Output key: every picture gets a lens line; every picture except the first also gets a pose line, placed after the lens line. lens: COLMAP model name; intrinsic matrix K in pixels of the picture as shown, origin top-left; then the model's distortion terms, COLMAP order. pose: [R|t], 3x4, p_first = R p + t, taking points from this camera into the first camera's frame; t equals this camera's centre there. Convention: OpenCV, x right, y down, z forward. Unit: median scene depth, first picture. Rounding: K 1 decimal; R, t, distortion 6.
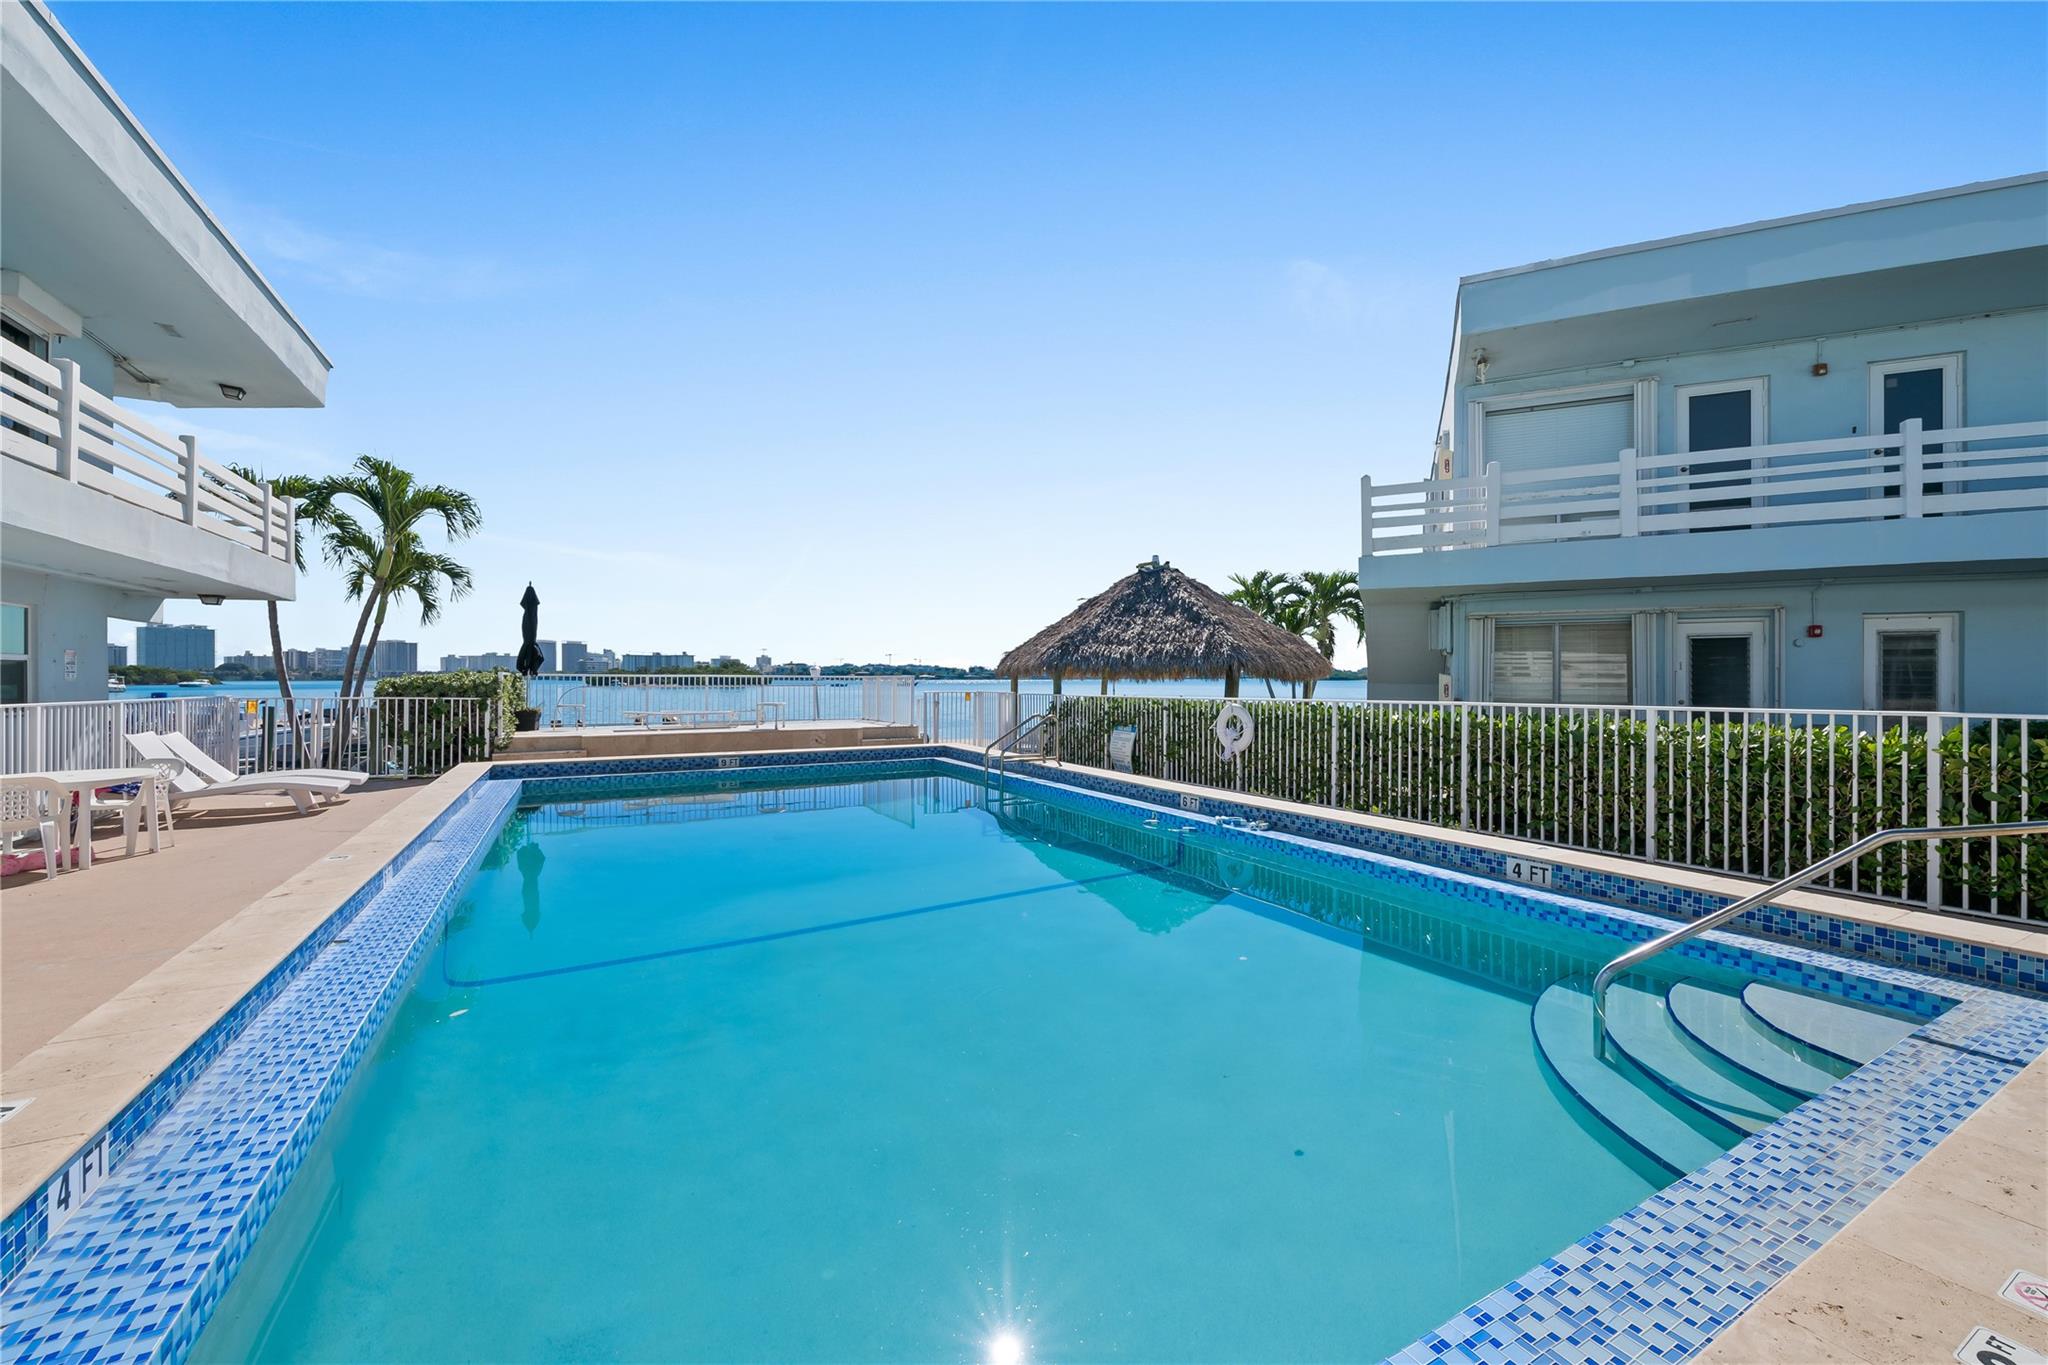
lens RADIAL K [[820.5, 0, 1036.5], [0, 820.5, 684.3], [0, 0, 1]] dist [-0.001193, -0.000179]
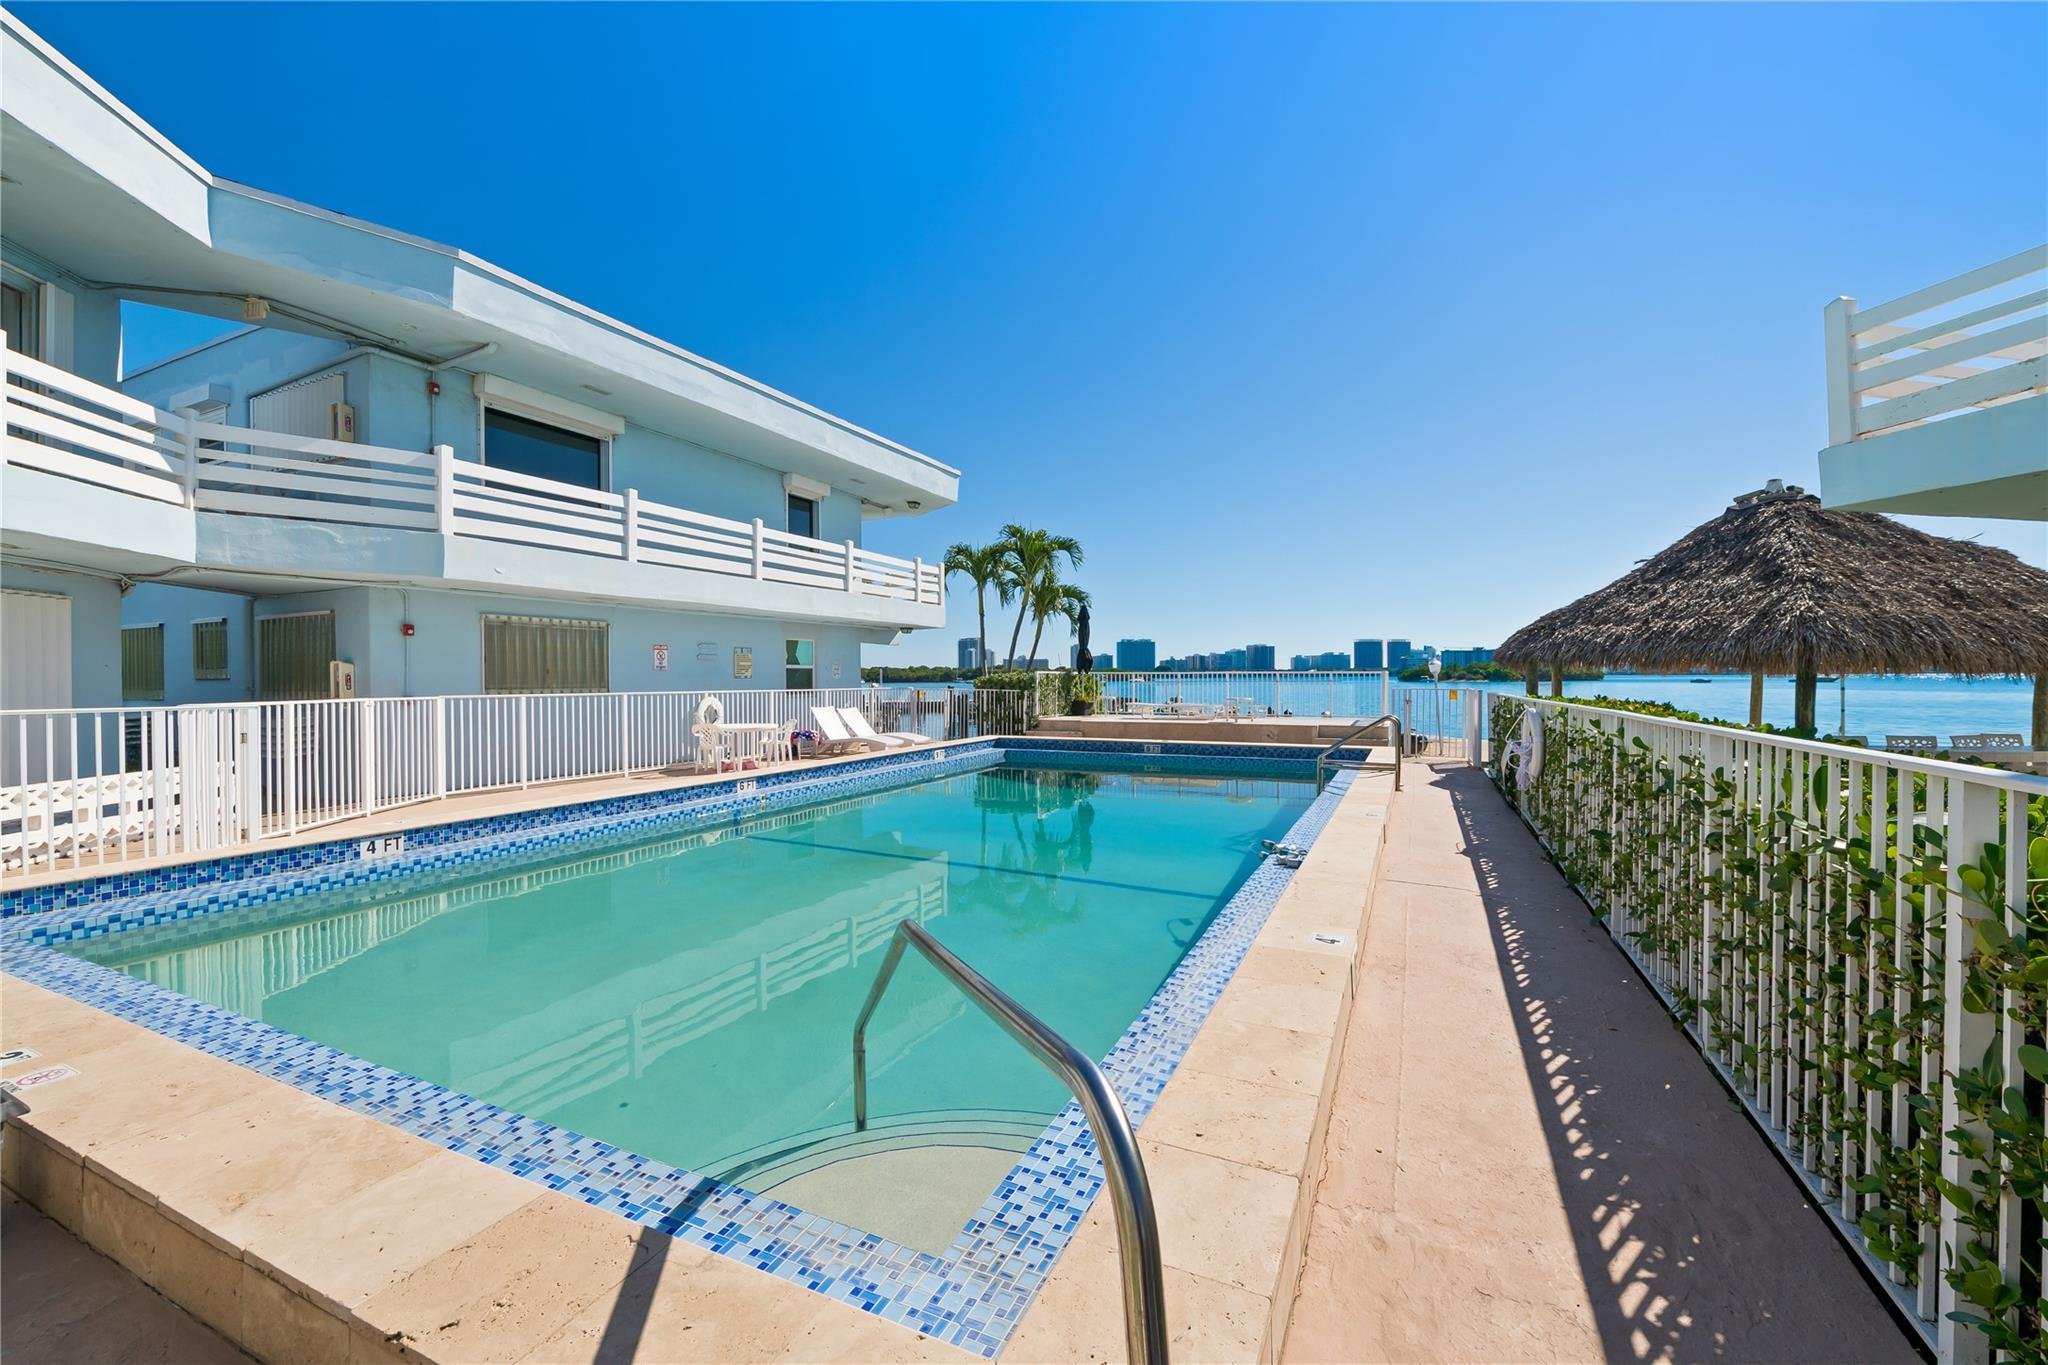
lens RADIAL K [[820.5, 0, 1036.5], [0, 820.5, 684.3], [0, 0, 1]] dist [-0.001193, -0.000179]
pose [[0.577870, 0.003751, -0.816120, 0.393281], [0.000242, 0.999989, 0.004768, 0.000267], [0.816129, -0.002953, 0.577863, 0.179712]]
